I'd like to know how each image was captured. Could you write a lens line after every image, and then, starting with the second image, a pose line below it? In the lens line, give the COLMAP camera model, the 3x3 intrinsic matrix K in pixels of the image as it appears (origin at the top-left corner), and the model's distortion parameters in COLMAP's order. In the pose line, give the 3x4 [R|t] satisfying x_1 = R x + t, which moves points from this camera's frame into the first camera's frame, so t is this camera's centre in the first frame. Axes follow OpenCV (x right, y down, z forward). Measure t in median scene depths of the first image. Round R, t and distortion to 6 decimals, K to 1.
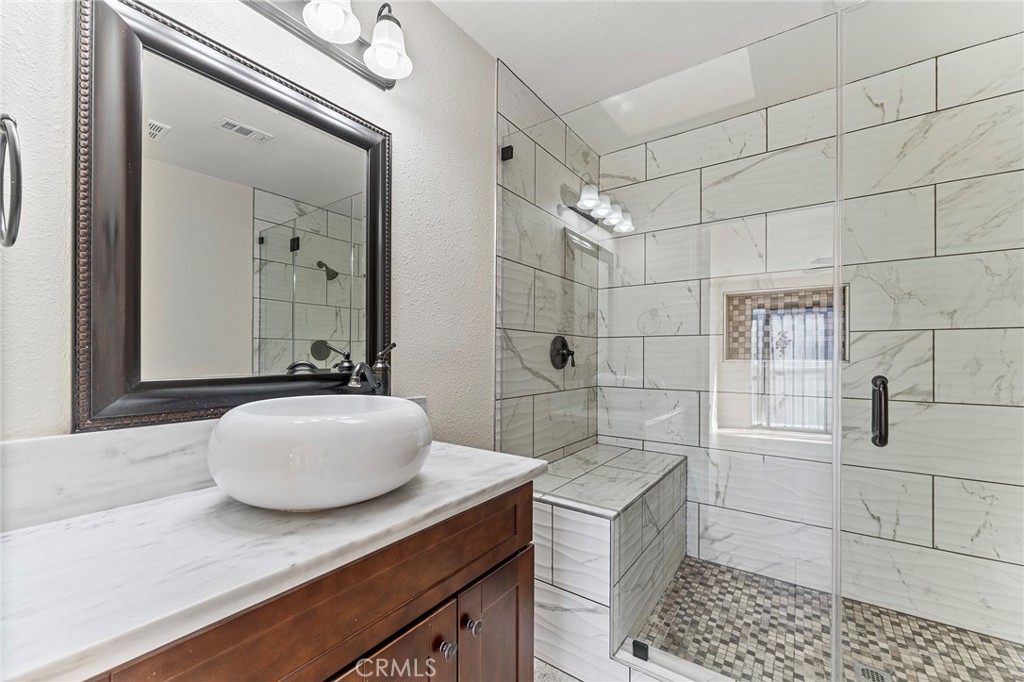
lens RADIAL K [[406.4, 0, 518.2], [0, 406.4, 344.5], [0, 0, 1]] dist [-0.000383, -0.000202]
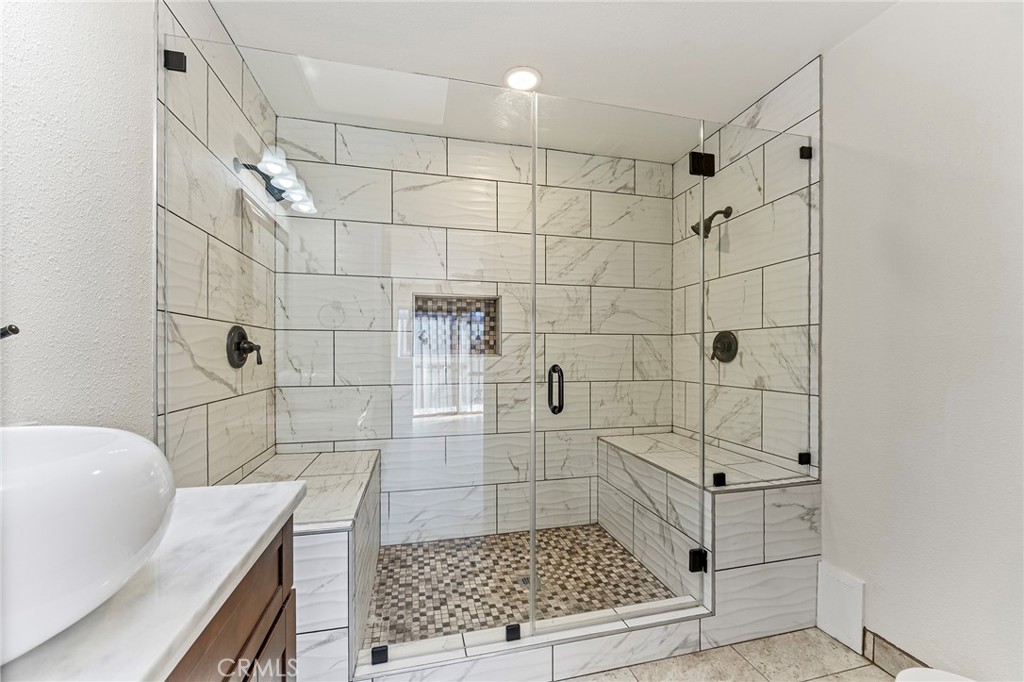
lens RADIAL K [[406.4, 0, 518.2], [0, 406.4, 344.5], [0, 0, 1]] dist [-0.000383, -0.000202]
pose [[0.663788, 0.011587, 0.747831, -0.150785], [-0.019800, 0.999802, 0.002084, 0.003215], [-0.747659, -0.016191, 0.663886, 0.086929]]
